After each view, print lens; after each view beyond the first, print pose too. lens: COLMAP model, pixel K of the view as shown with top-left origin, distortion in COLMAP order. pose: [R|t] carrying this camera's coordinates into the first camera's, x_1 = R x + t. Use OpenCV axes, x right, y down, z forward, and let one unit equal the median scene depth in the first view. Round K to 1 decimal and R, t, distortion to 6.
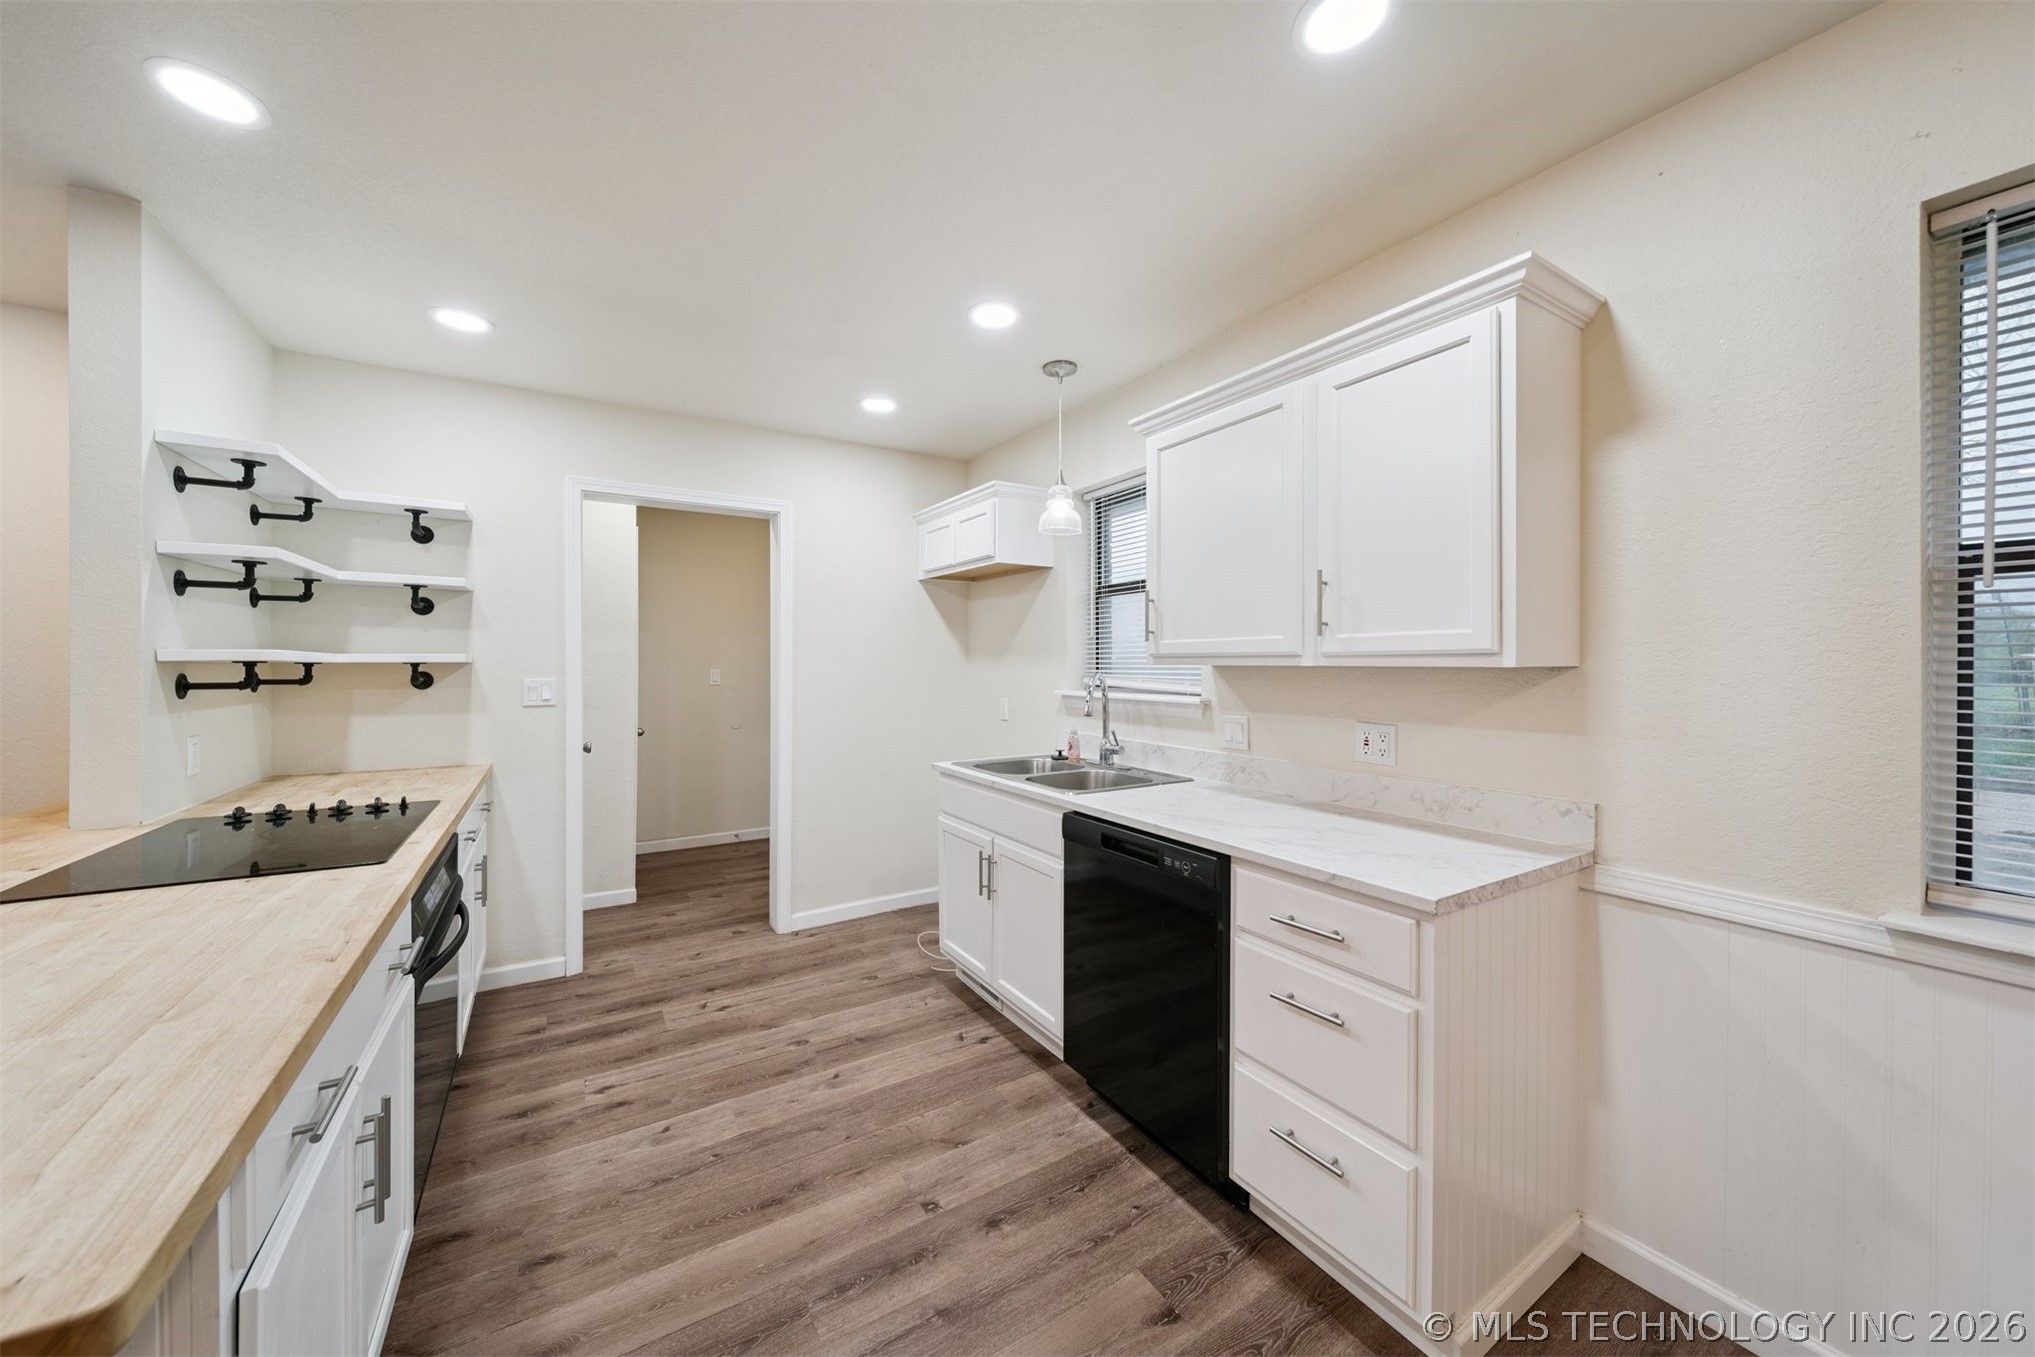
lens RADIAL K [[710.3, 0, 1002.3], [0, 710.3, 669.3], [0, 0, 1]] dist [-0.002169, -0.000126]
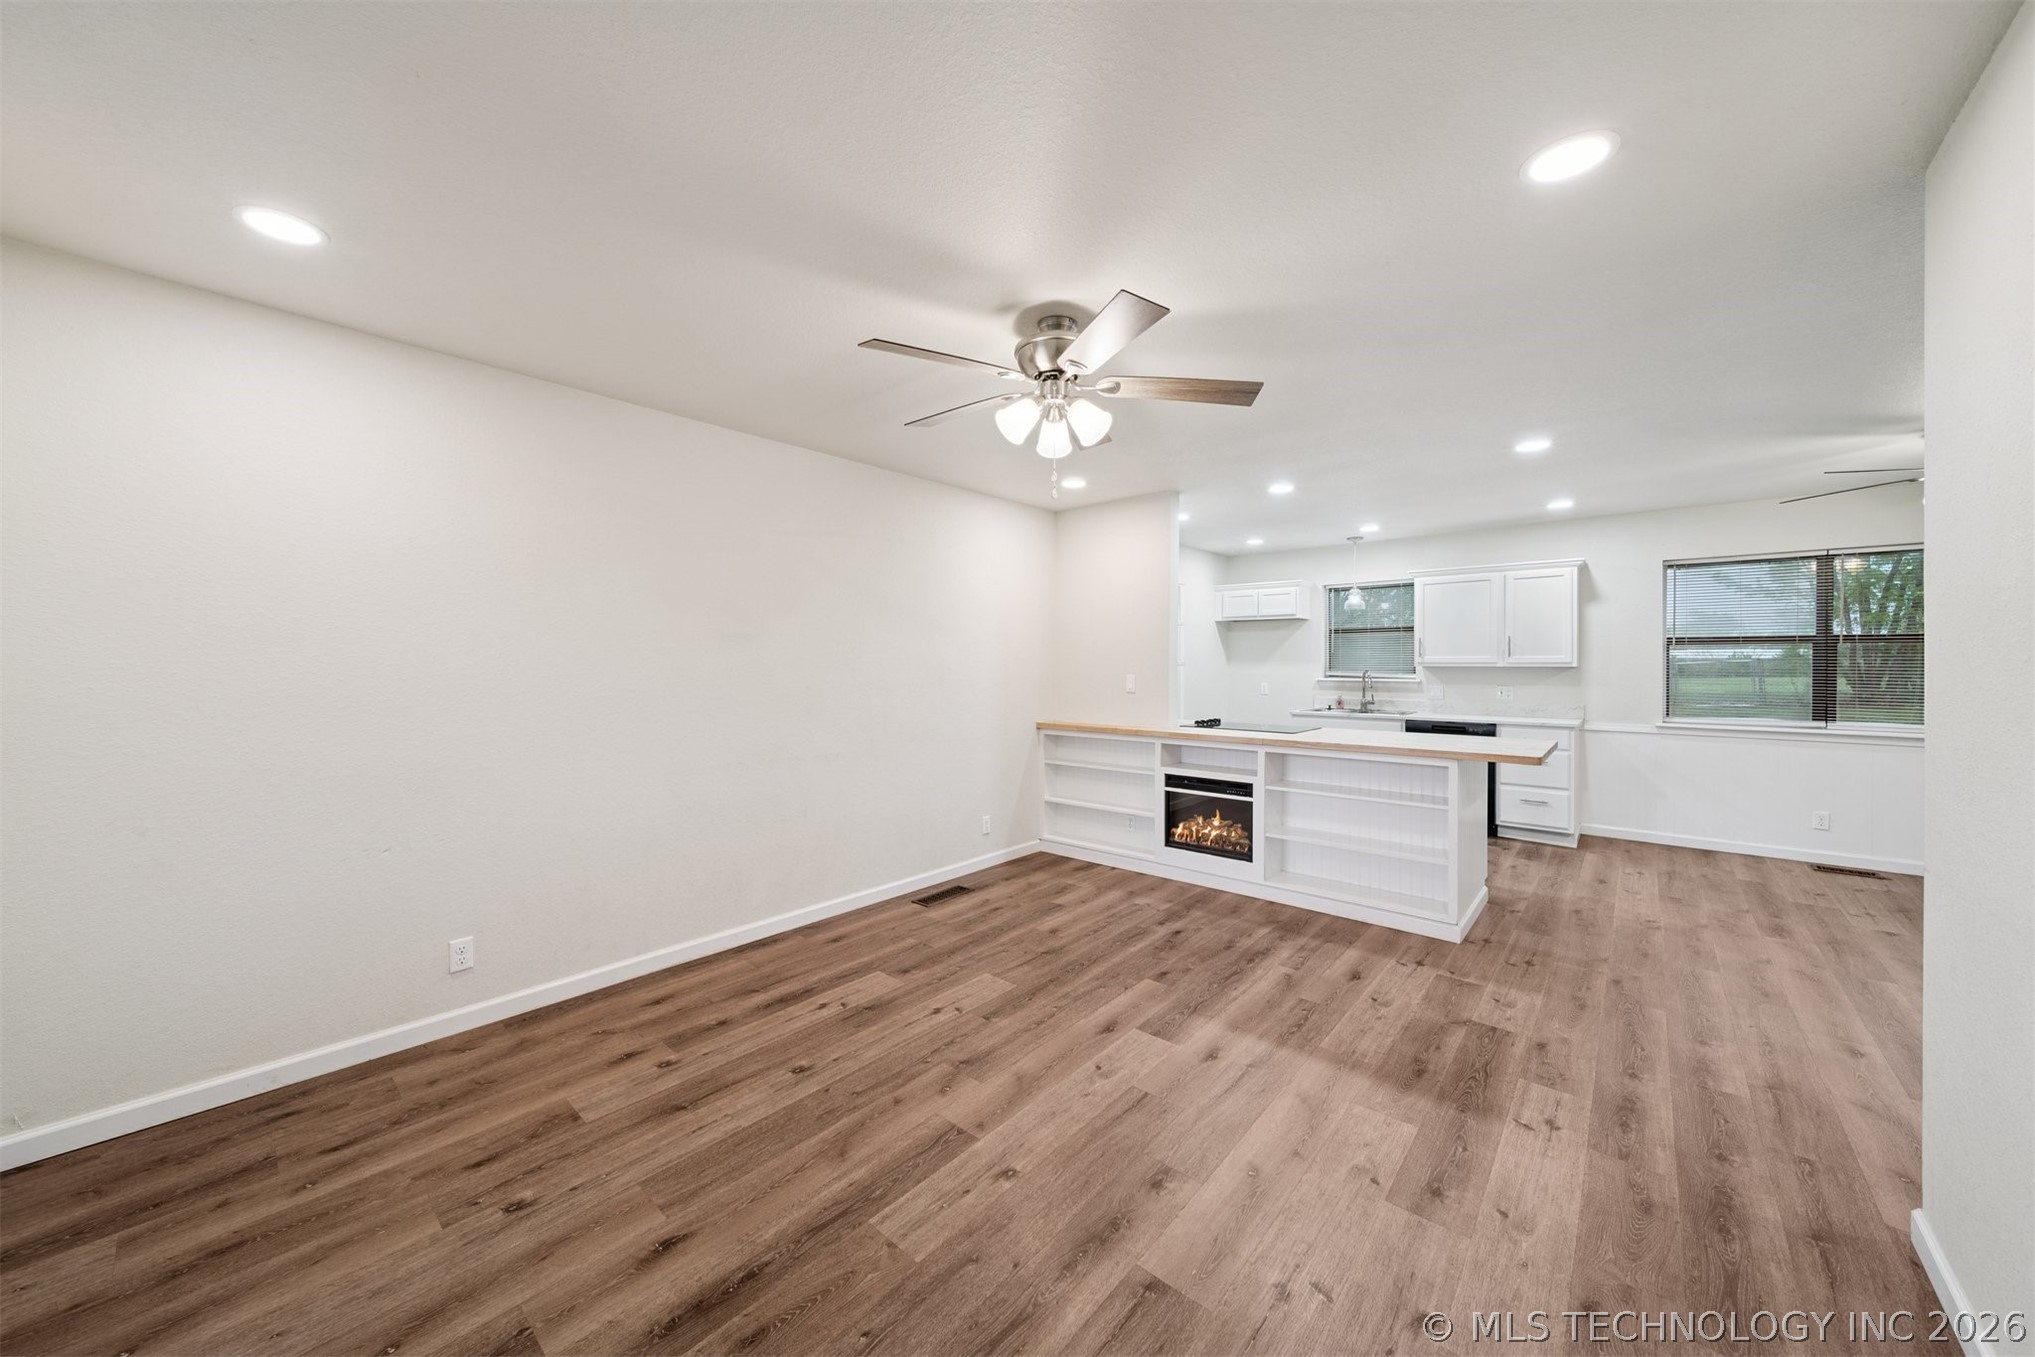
lens RADIAL K [[715.6, 0, 1007.6], [0, 715.6, 663.4], [0, 0, 1]] dist [0.000593, -0.000068]
pose [[0.957074, 0.002884, 0.289828, -2.330349], [0.001490, 0.999888, -0.014870, 0.023917], [-0.289838, 0.014664, 0.956963, -1.244444]]
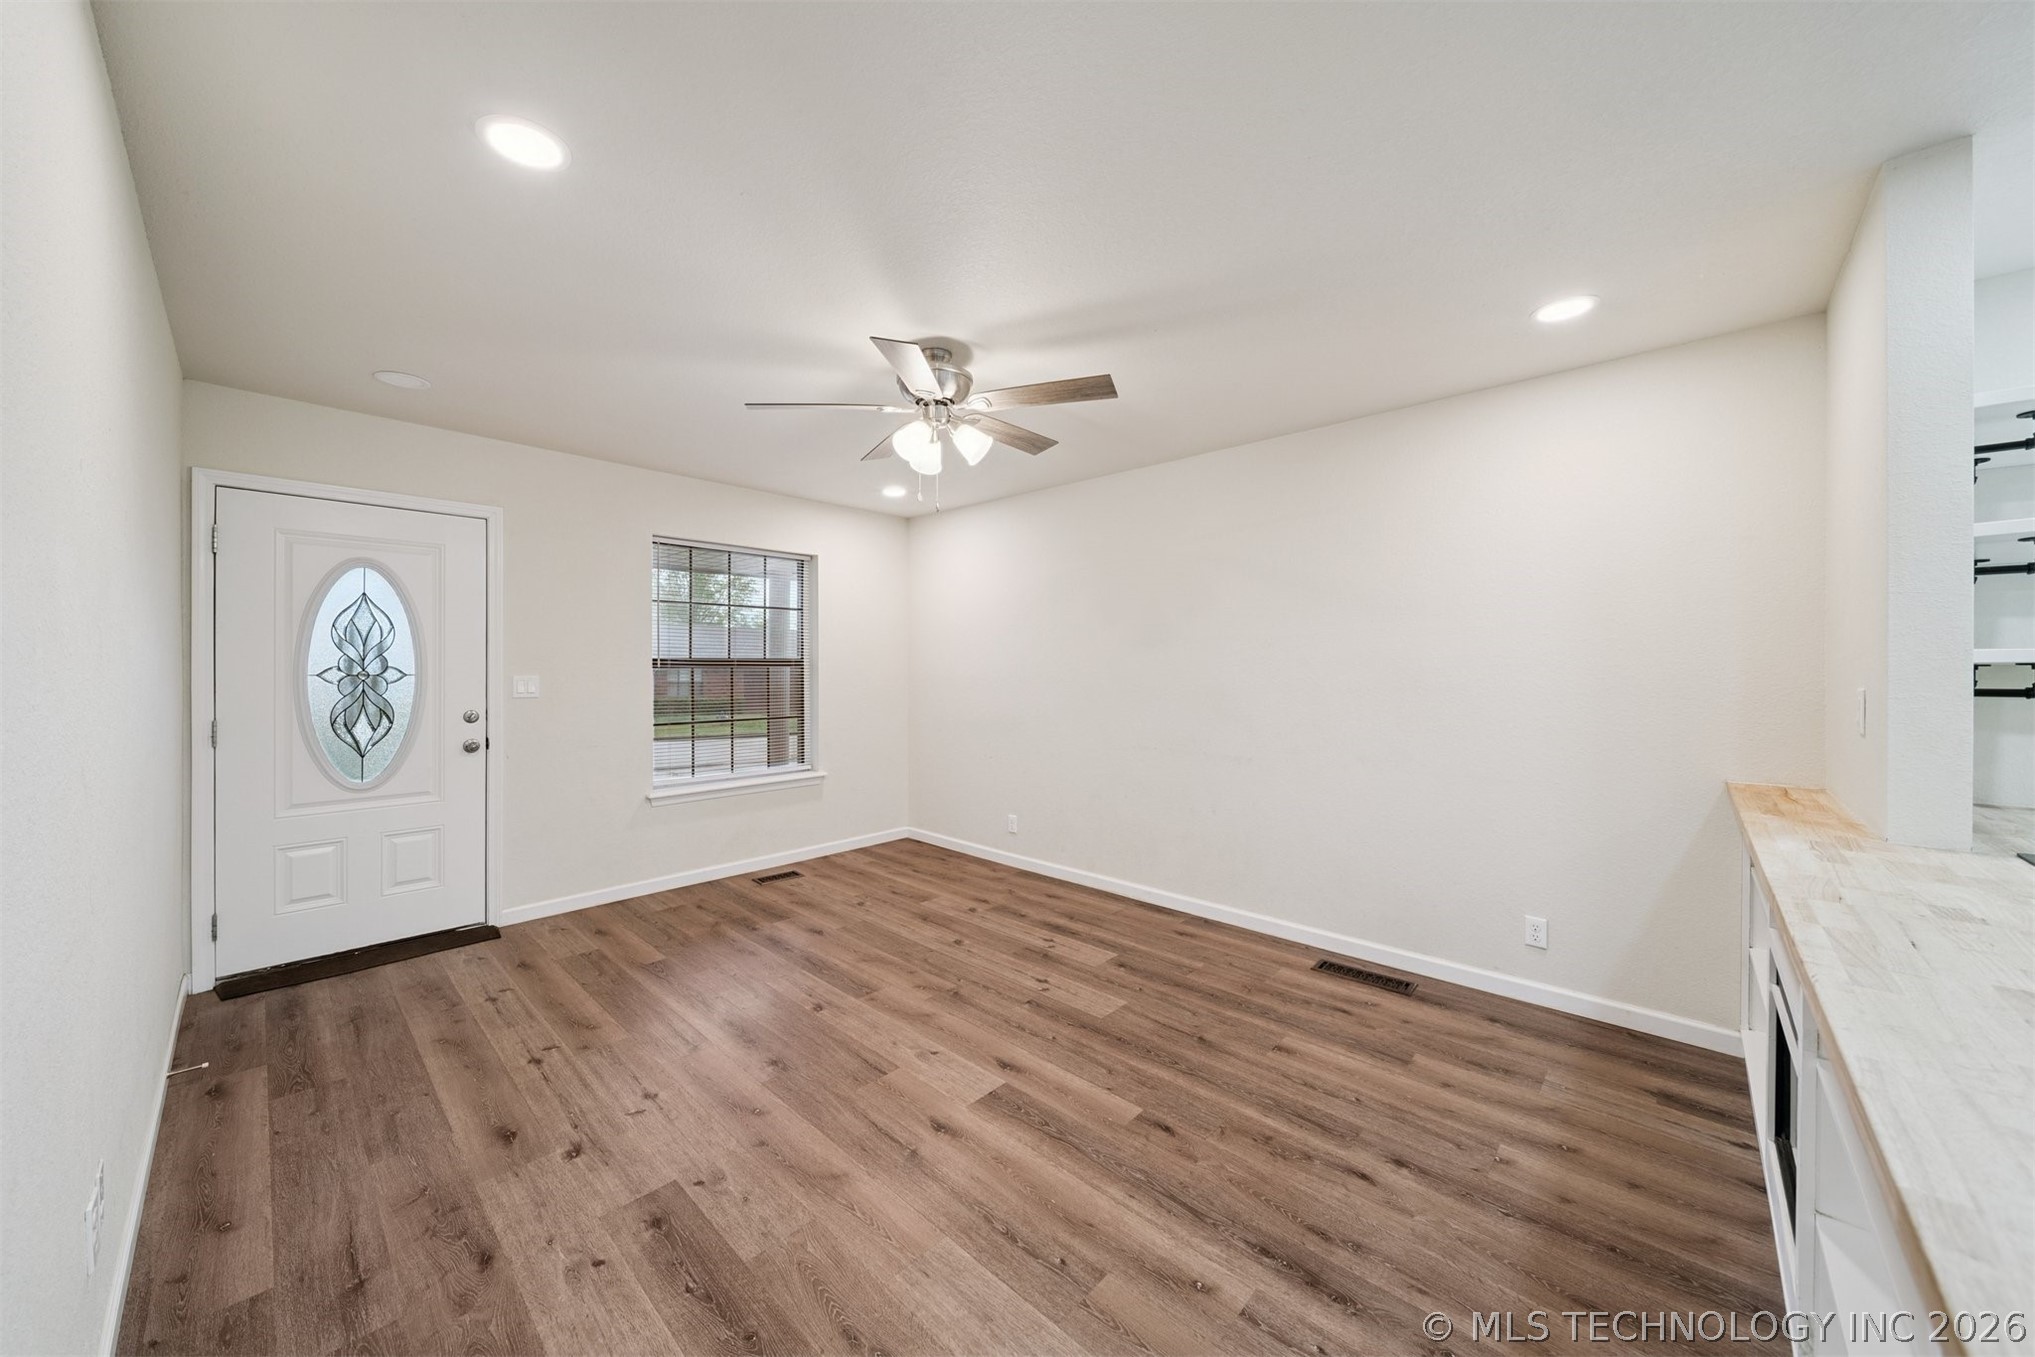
lens RADIAL K [[715.6, 0, 1007.6], [0, 715.6, 663.4], [0, 0, 1]] dist [0.000593, -0.000068]
pose [[0.258123, 0.001192, -0.966111, -0.606590], [-0.013509, 0.999906, -0.002376, 0.000897], [0.966018, 0.013665, 0.258114, -0.350178]]
